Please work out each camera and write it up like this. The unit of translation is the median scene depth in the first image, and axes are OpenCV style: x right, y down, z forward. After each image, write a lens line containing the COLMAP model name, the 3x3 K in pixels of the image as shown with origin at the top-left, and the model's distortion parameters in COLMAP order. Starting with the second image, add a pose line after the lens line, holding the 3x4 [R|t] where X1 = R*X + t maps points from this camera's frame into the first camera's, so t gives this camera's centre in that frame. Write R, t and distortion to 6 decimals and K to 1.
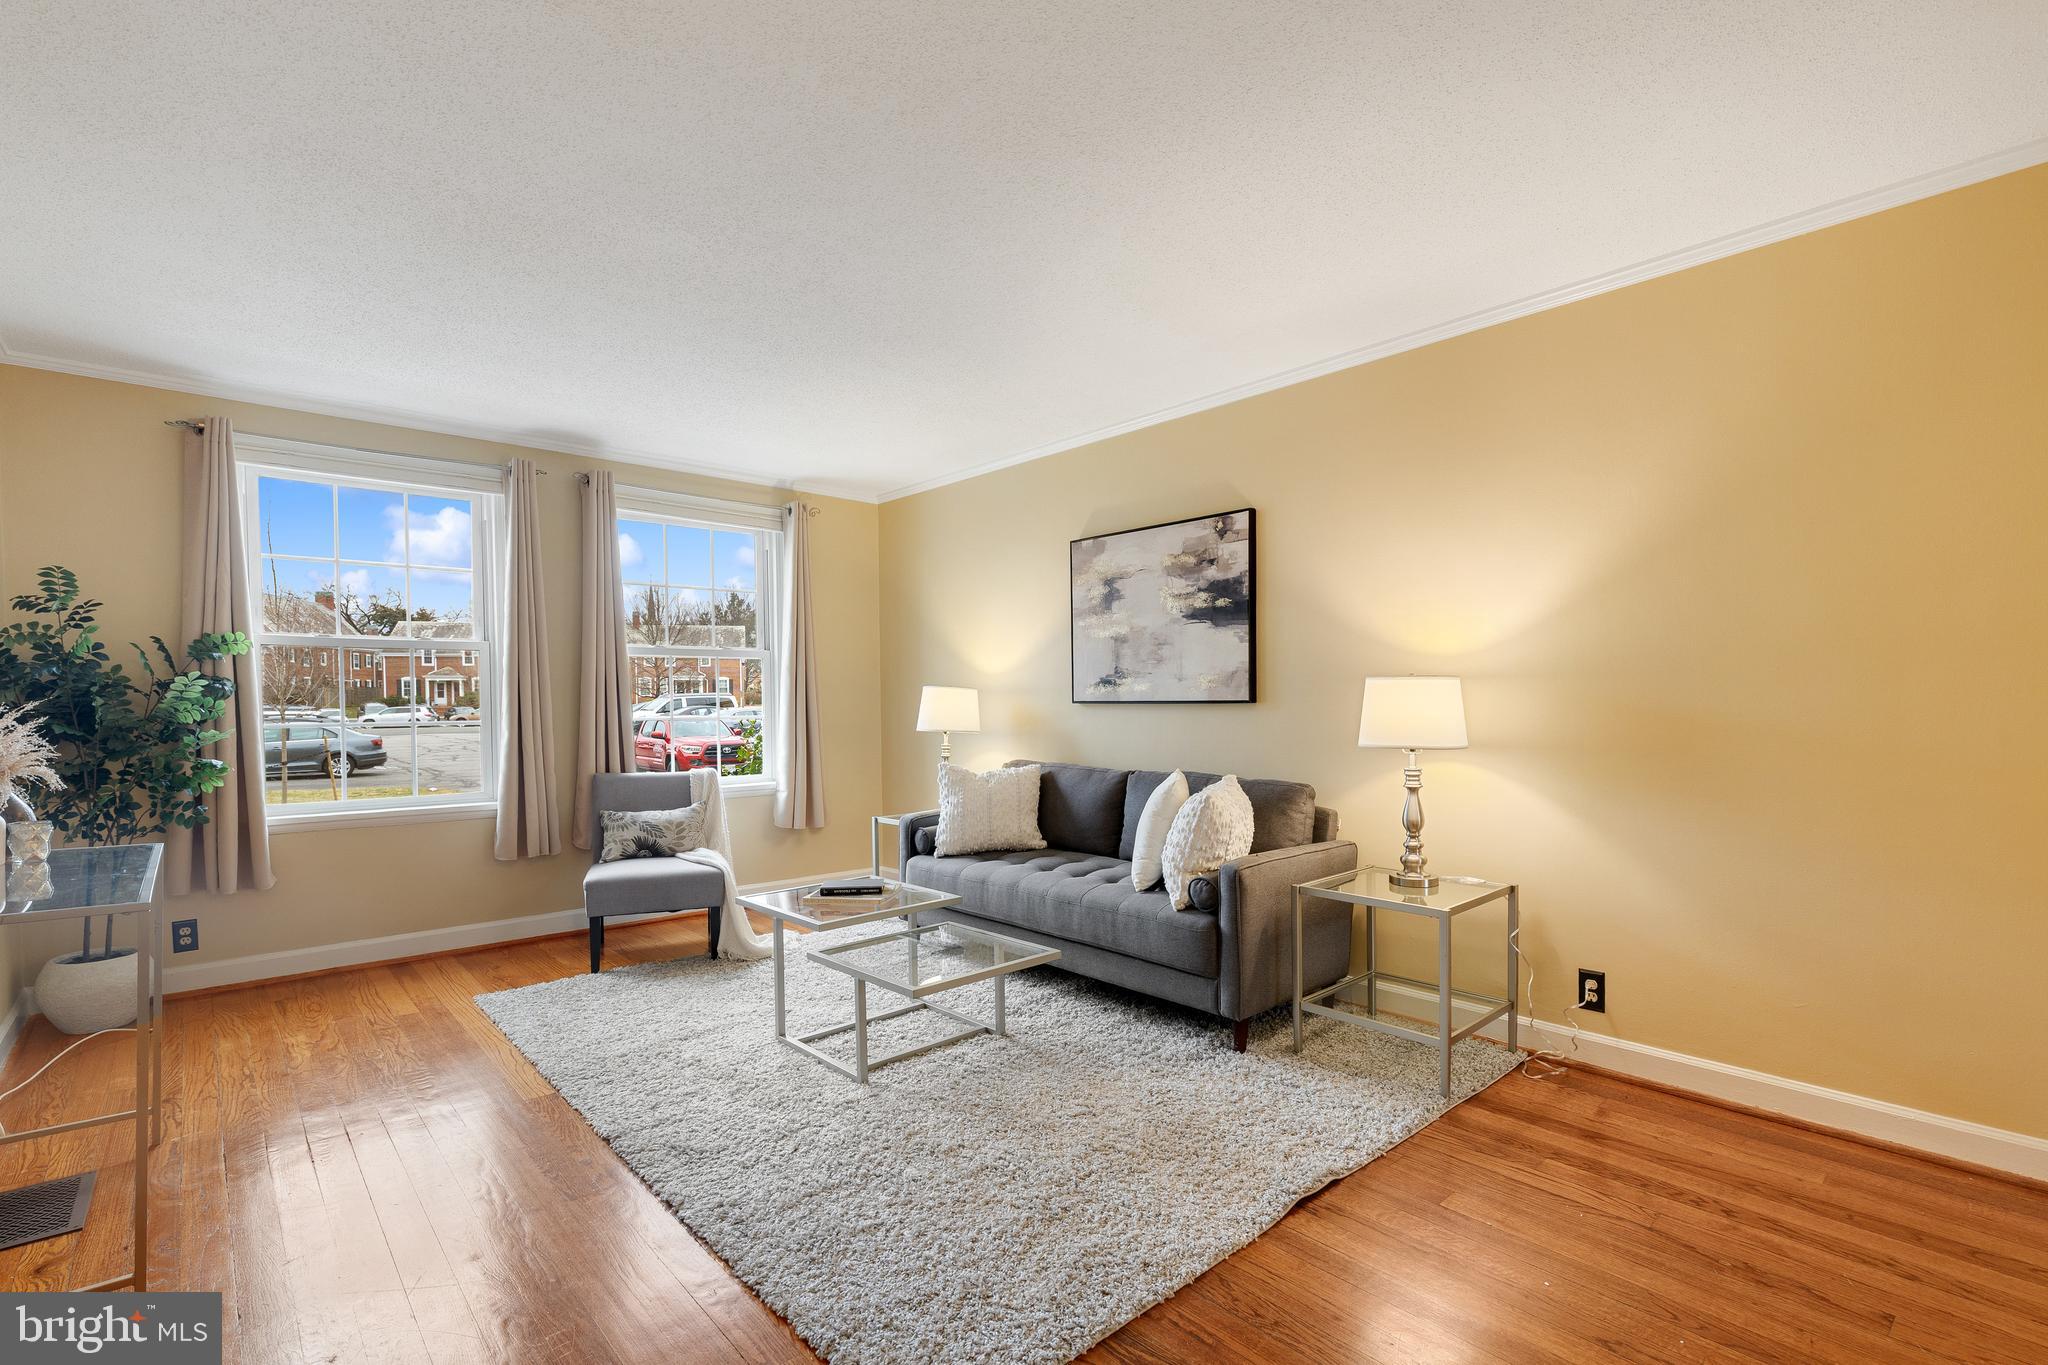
lens RADIAL K [[924.5, 0, 1055.3], [0, 924.5, 720.8], [0, 0, 1]] dist [0.001138, 0.000068]
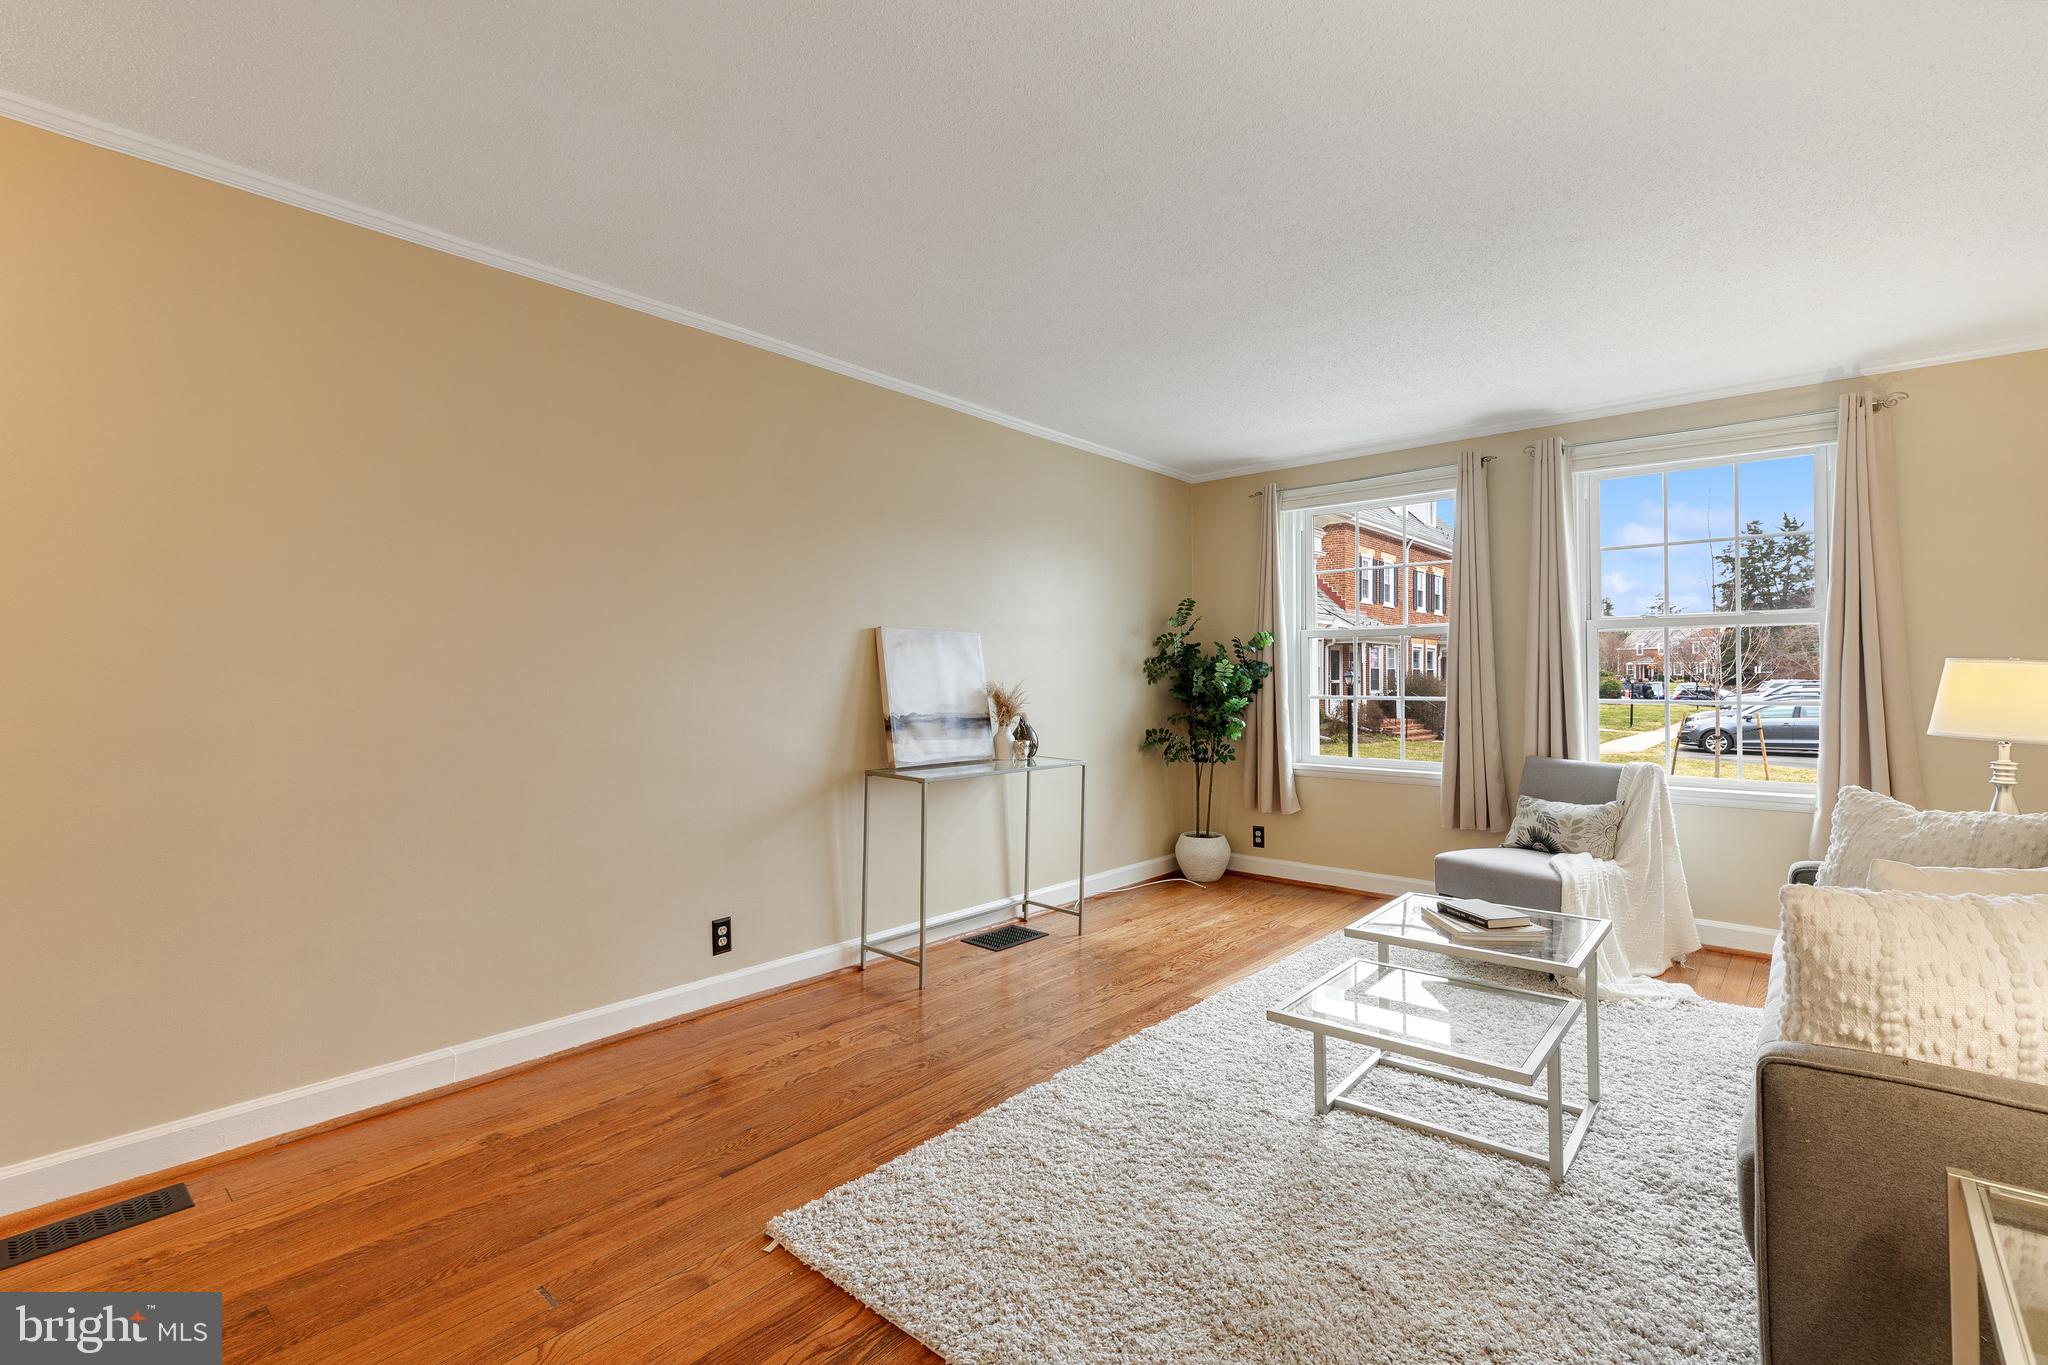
lens RADIAL K [[921.9, 0, 1035.6], [0, 921.9, 673.0], [0, 0, 1]] dist [0.002052, 0.000287]
pose [[0.116112, -0.001213, -0.993235, 0.445972], [-0.025114, 0.999676, -0.004157, -0.013872], [0.992919, 0.025426, 0.116044, 0.428513]]
